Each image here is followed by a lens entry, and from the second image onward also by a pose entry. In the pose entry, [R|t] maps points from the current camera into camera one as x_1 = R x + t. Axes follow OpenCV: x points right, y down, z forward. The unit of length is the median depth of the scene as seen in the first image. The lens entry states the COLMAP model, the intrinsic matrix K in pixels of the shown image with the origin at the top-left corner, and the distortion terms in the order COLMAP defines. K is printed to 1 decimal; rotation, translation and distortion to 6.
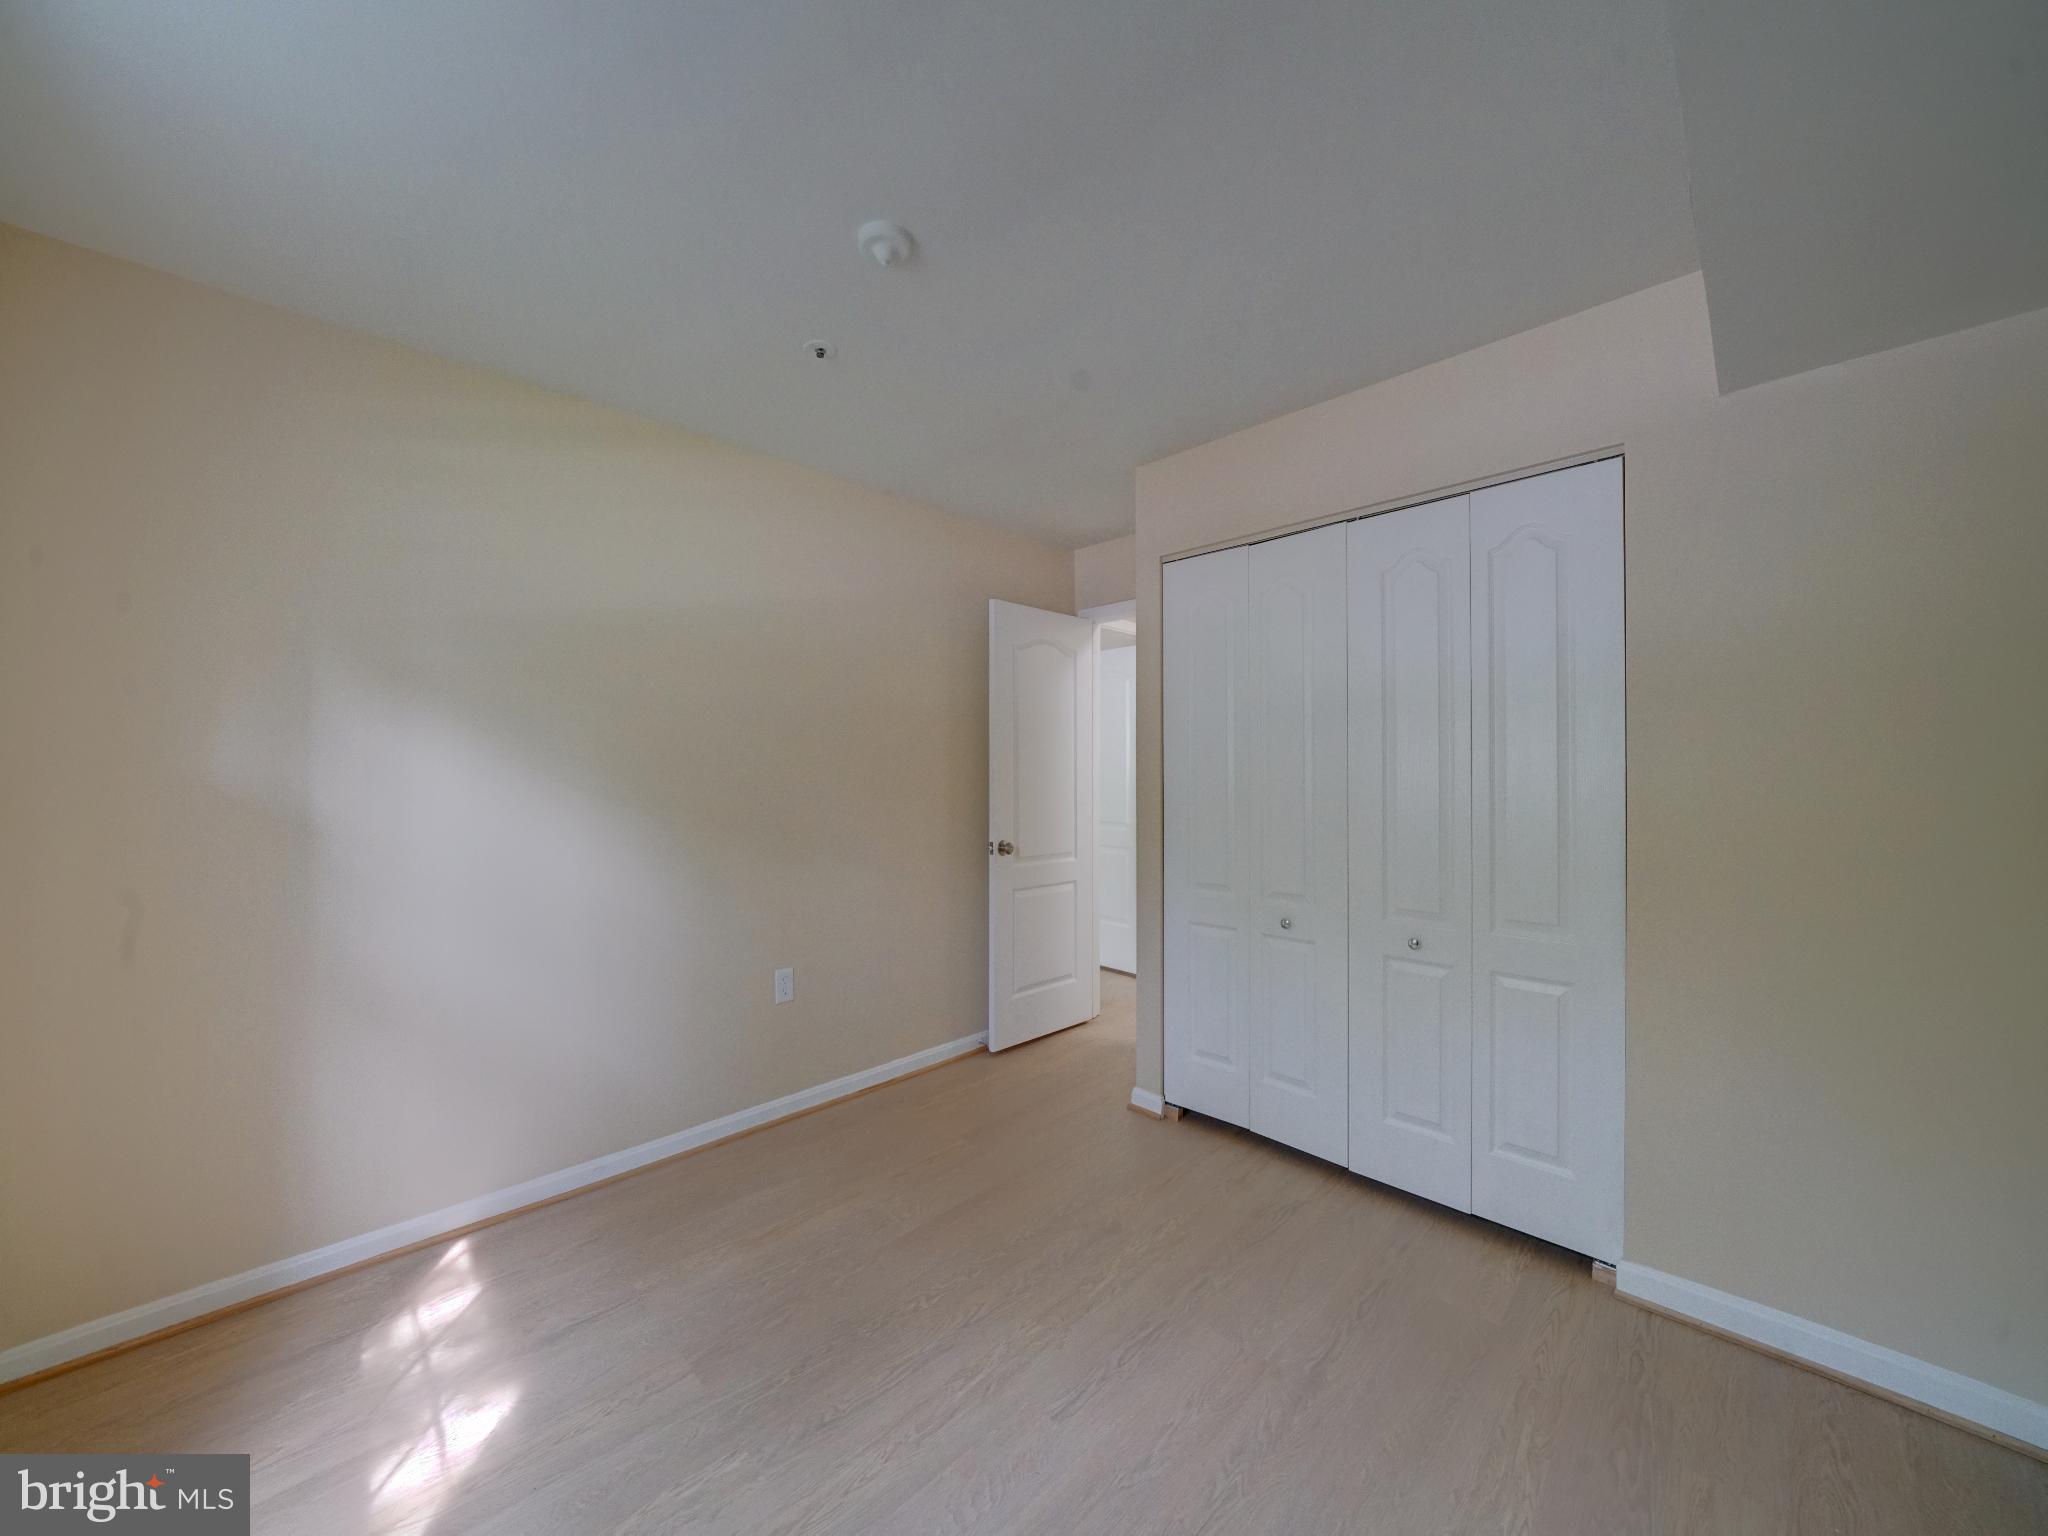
lens RADIAL K [[791.4, 0, 1003.8], [0, 791.4, 774.4], [0, 0, 1]] dist [-0.010735, 0.000096]
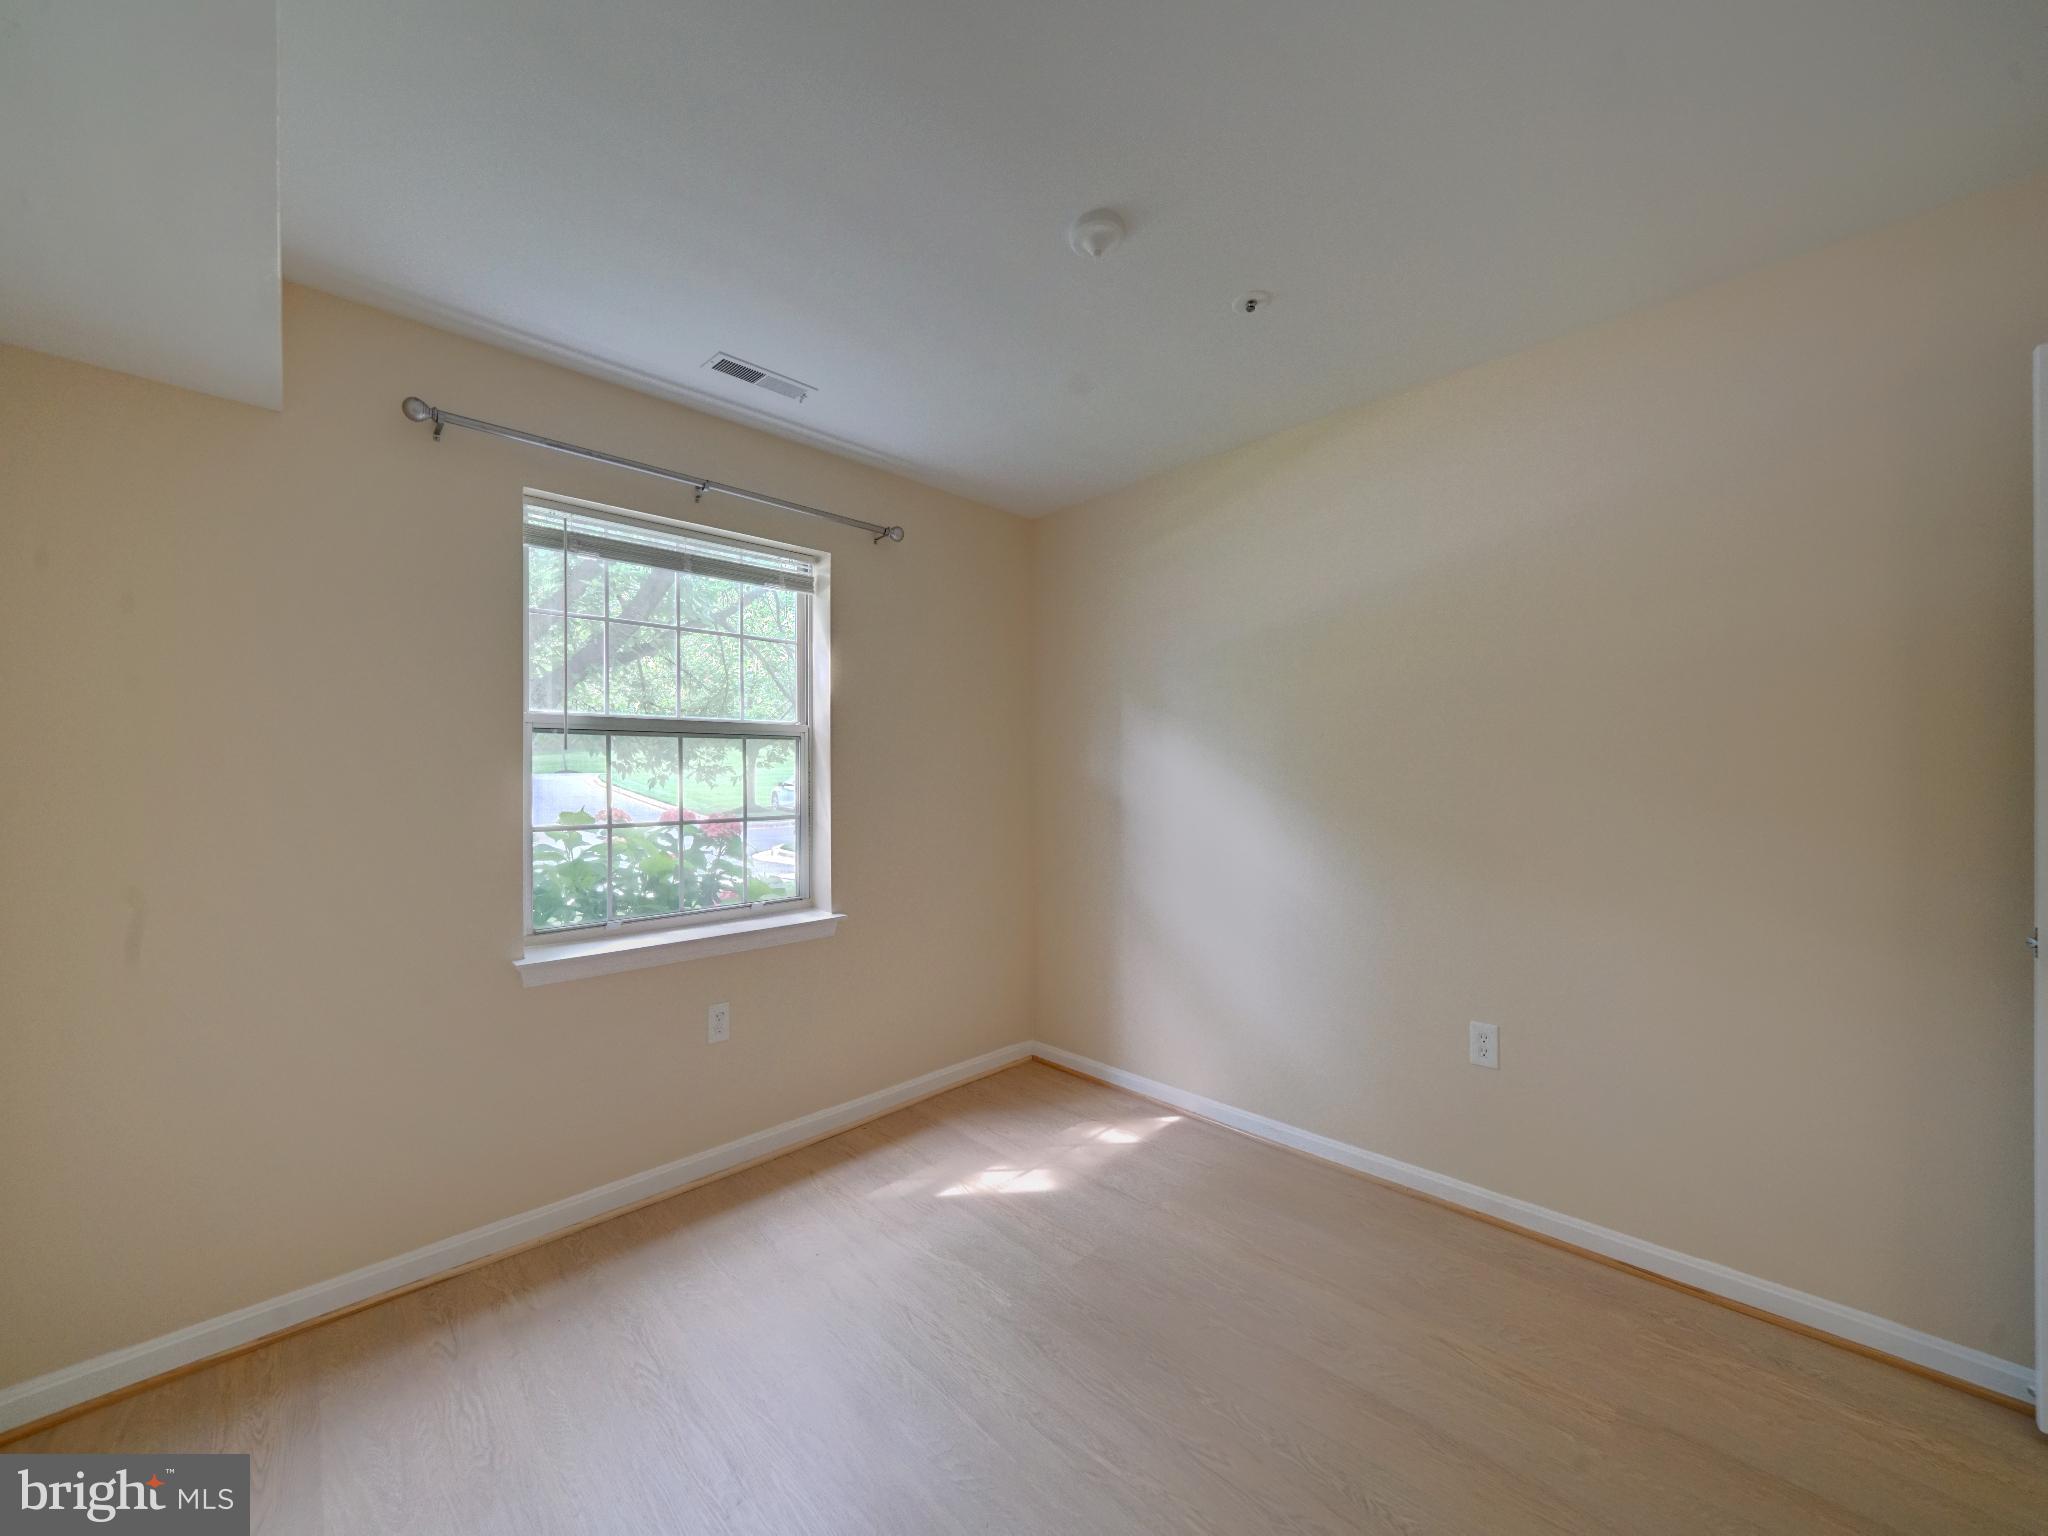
lens RADIAL K [[791.4, 0, 1003.8], [0, 791.4, 774.4], [0, 0, 1]] dist [-0.010735, 0.000096]
pose [[-0.058038, -0.009616, -0.998268, 0.791787], [0.007331, 0.999923, -0.010058, 0.011872], [0.998287, -0.007902, -0.057963, 0.880043]]
